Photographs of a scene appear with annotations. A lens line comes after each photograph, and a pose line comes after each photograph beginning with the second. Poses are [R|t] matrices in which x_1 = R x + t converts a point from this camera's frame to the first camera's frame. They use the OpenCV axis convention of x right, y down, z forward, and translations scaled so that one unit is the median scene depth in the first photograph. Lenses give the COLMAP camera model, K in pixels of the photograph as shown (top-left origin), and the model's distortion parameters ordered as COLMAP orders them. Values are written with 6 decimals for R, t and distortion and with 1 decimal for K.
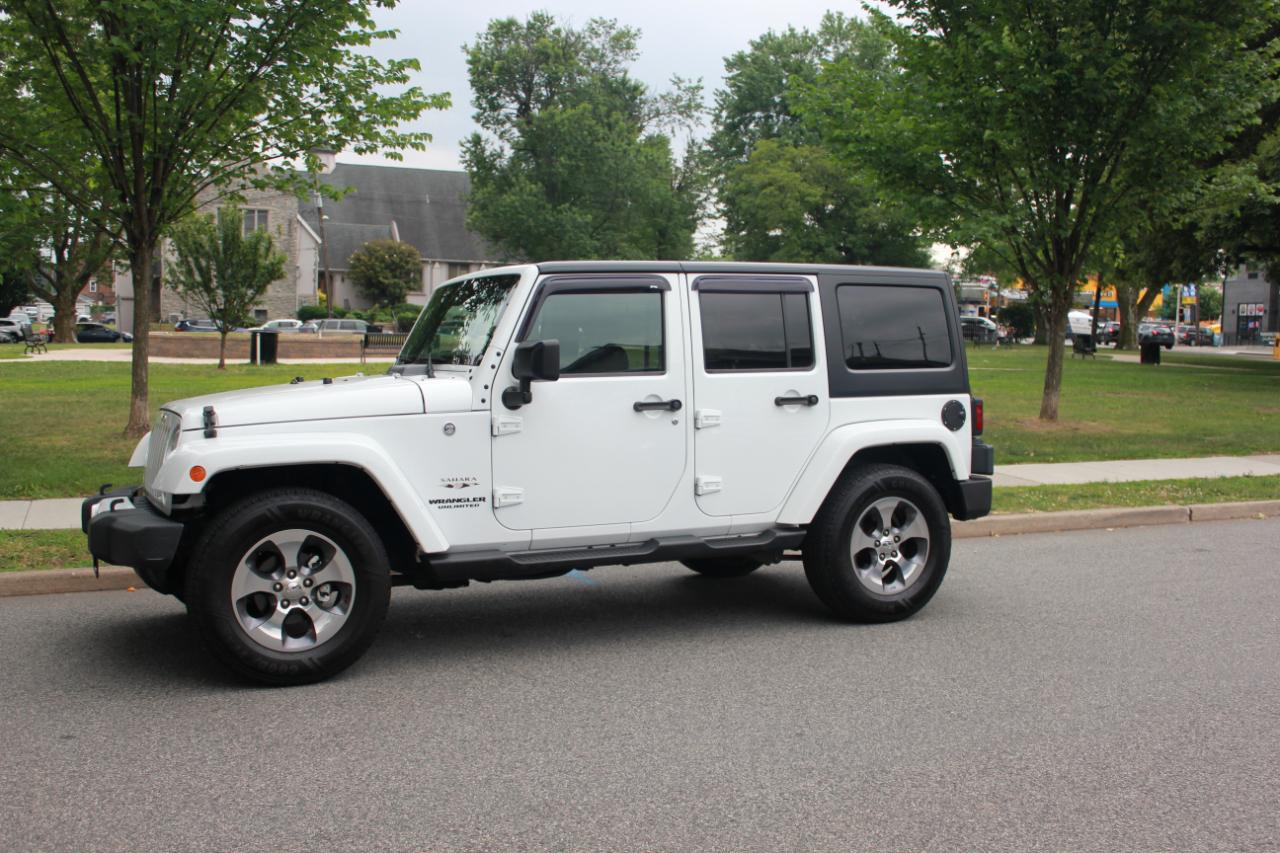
lens RADIAL K [[1276.1, 0, 640.9], [0, 1276.1, 430.1], [0, 0, 1]] dist [-0.134030, 0.150474]
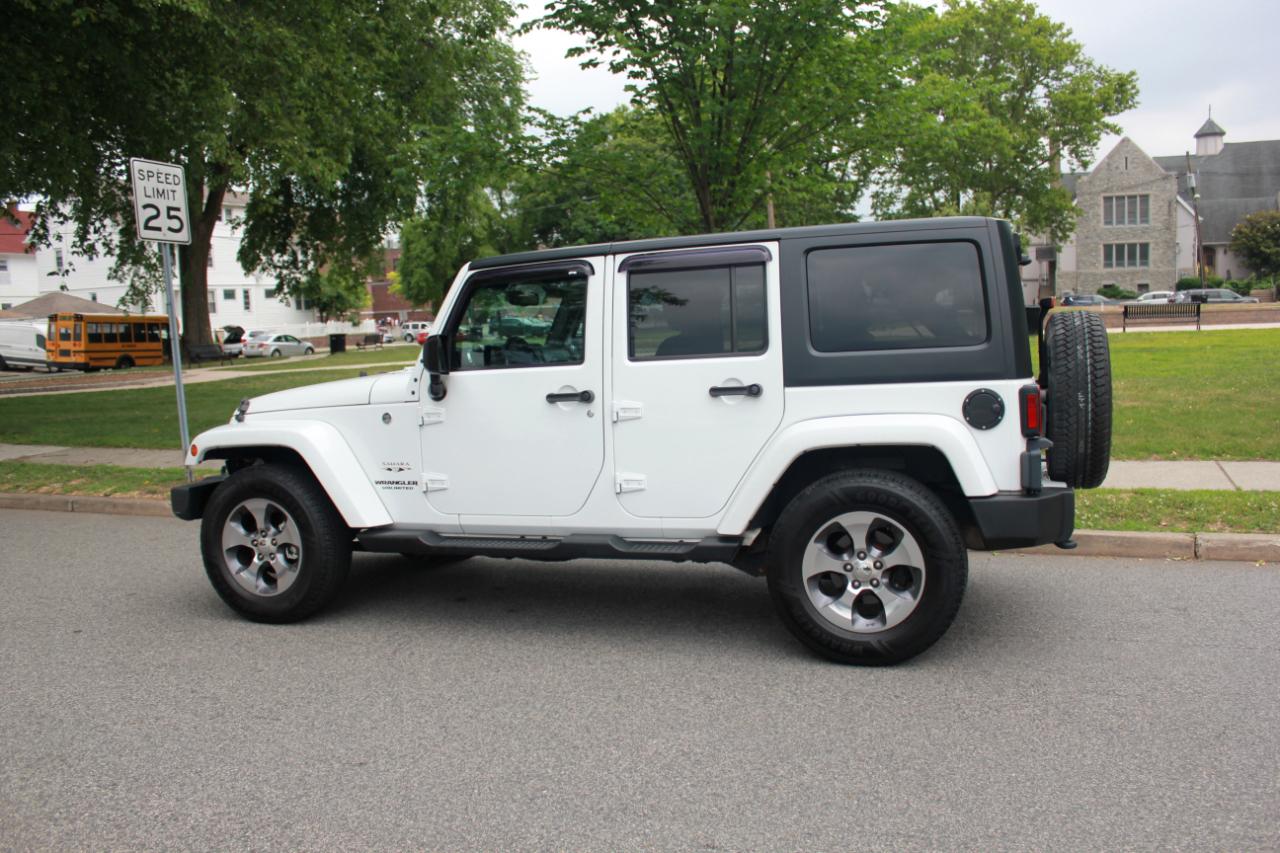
lens RADIAL K [[1069.4, 0, 642.0], [0, 1069.4, 426.7], [0, 0, 1]] dist [-0.163021, 0.144248]
pose [[0.705494, 0.029776, -0.708090, 0.374643], [-0.004084, 0.999271, 0.037952, -0.016661], [0.708704, -0.023883, 0.705101, 0.285498]]
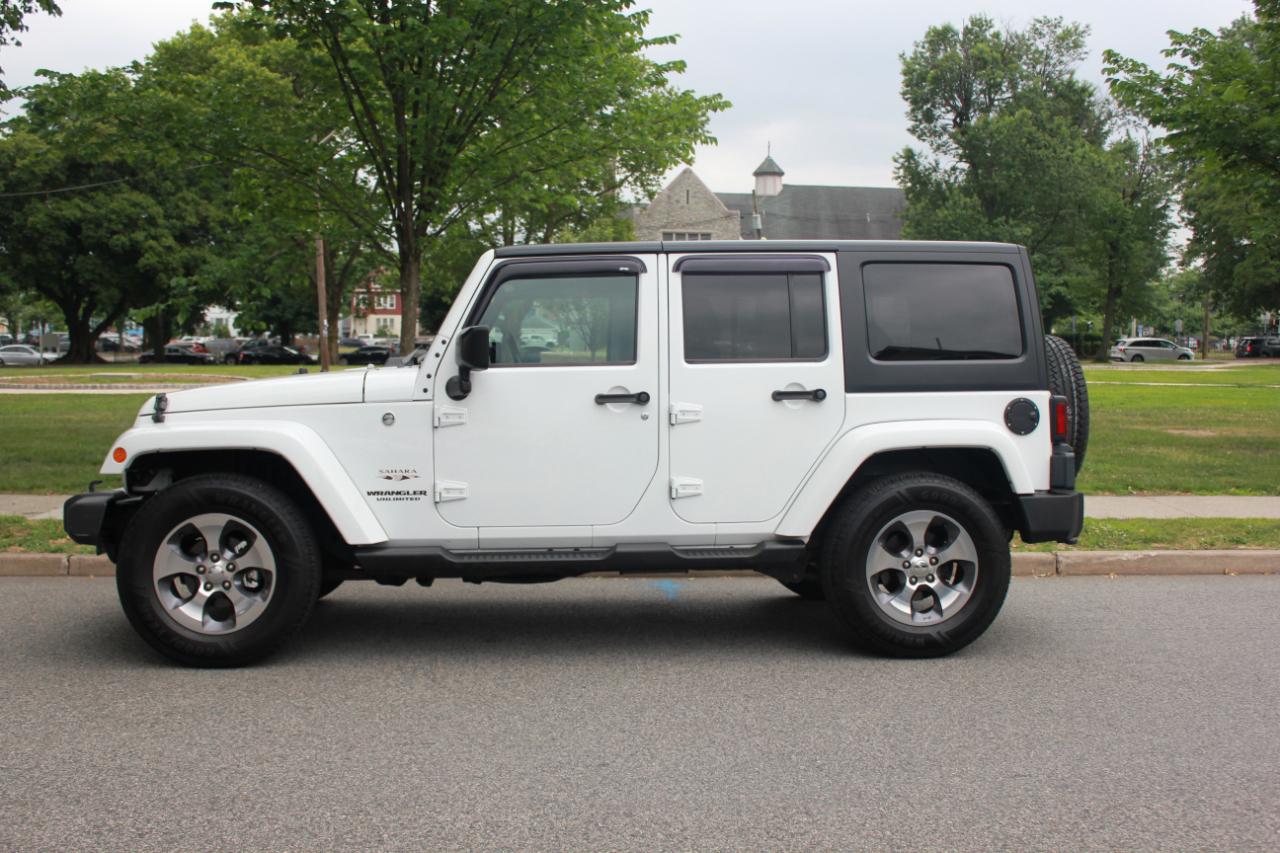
lens RADIAL K [[1313.5, 0, 640.0], [0, 1313.5, 426.5], [0, 0, 1]] dist [-0.130792, 0.152596]
pose [[0.934779, 0.012445, -0.355013, 0.216641], [-0.020988, 0.999575, -0.020222, 0.011937], [0.354610, 0.026354, 0.934643, 0.076798]]
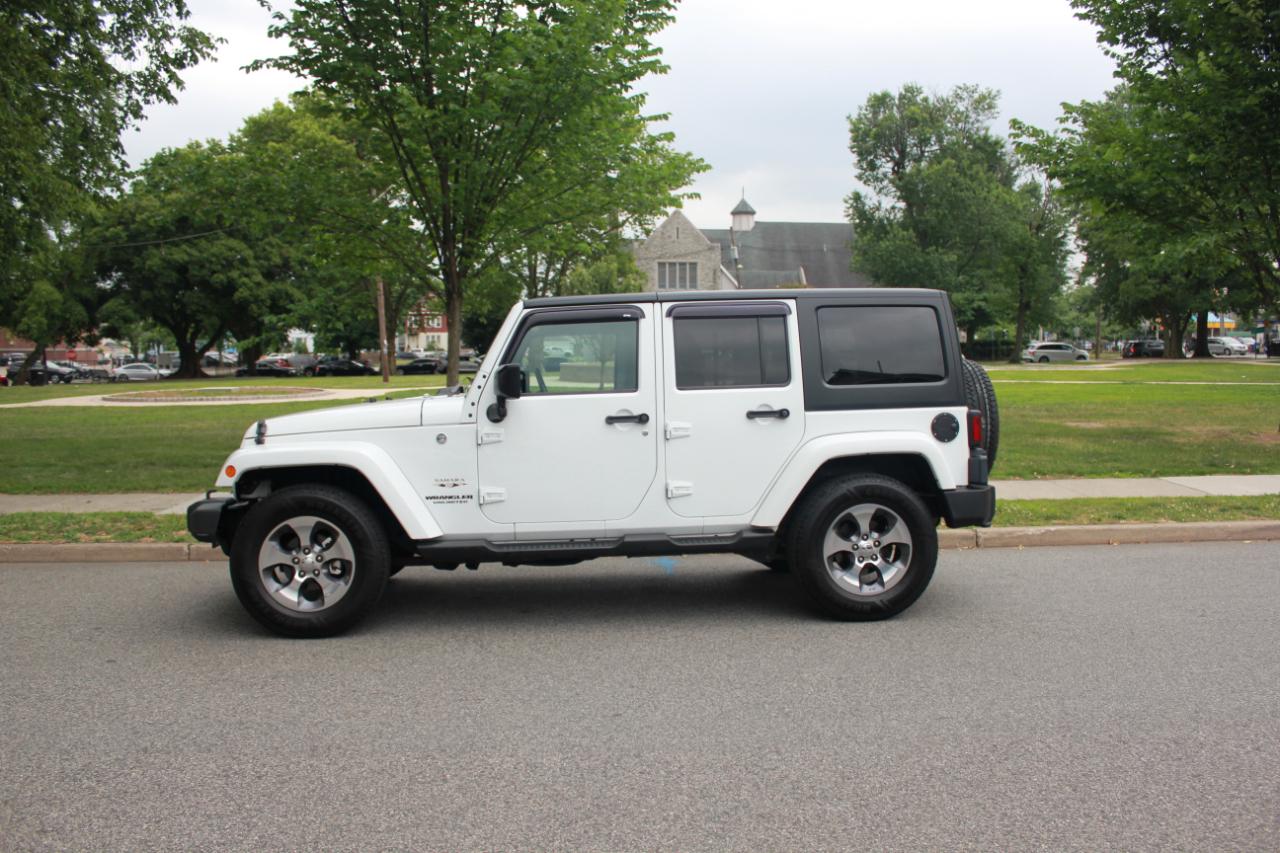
lens RADIAL K [[1070.4, 0, 641.2], [0, 1070.4, 427.7], [0, 0, 1]] dist [-0.163927, 0.146227]
pose [[0.934619, 0.000007, -0.355651, 0.221398], [-0.004697, 0.999913, -0.012323, 0.000249], [0.355620, 0.013187, 0.934537, 0.064482]]
